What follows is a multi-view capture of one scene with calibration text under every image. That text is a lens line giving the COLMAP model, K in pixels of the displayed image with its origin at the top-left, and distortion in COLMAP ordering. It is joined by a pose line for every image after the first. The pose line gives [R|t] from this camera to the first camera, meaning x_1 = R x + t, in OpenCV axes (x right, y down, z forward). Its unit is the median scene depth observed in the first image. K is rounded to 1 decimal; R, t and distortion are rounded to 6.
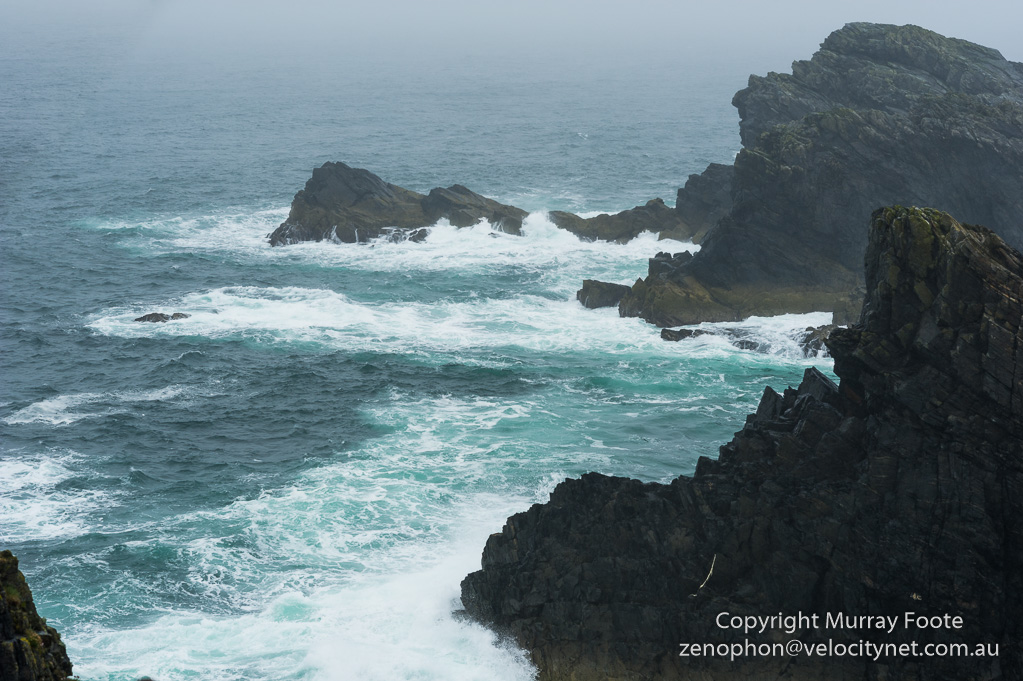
lens RADIAL K [[2423.2, 0, 511.5], [0, 2423.2, 340.5], [0, 0, 1]] dist [-0.107813, 0.531208]
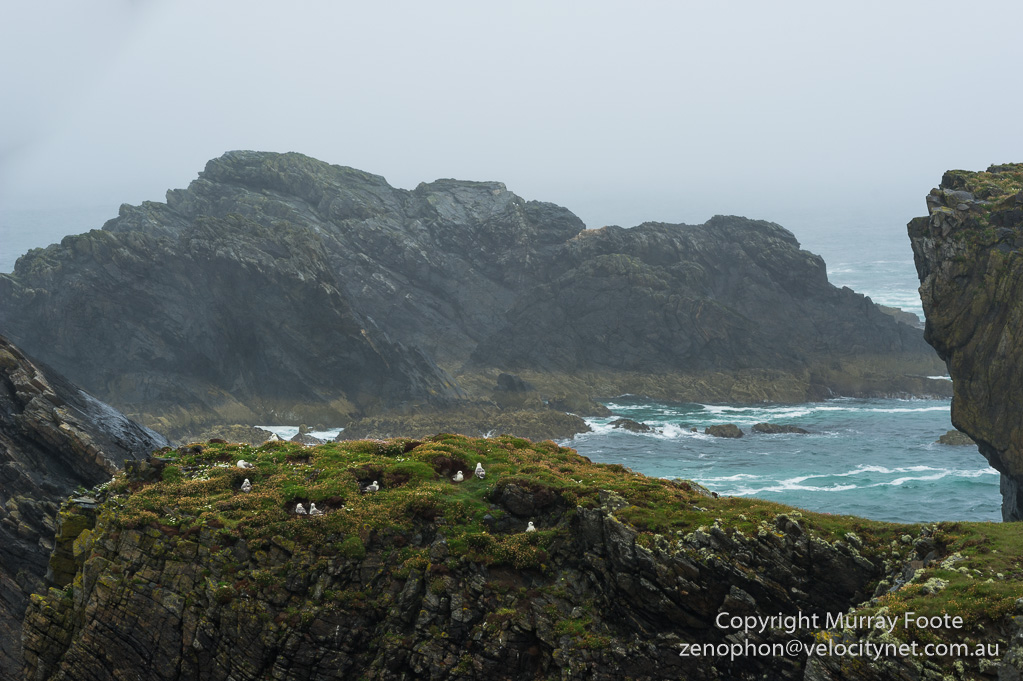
lens RADIAL K [[2423.2, 0, 511.5], [0, 2423.2, 340.5], [0, 0, 1]] dist [-0.107813, 0.531208]
pose [[0.995490, -0.015155, 0.093651, 0.166364], [0.020970, 0.997891, -0.061428, 0.010319], [-0.092522, 0.063115, 0.993708, 0.004416]]
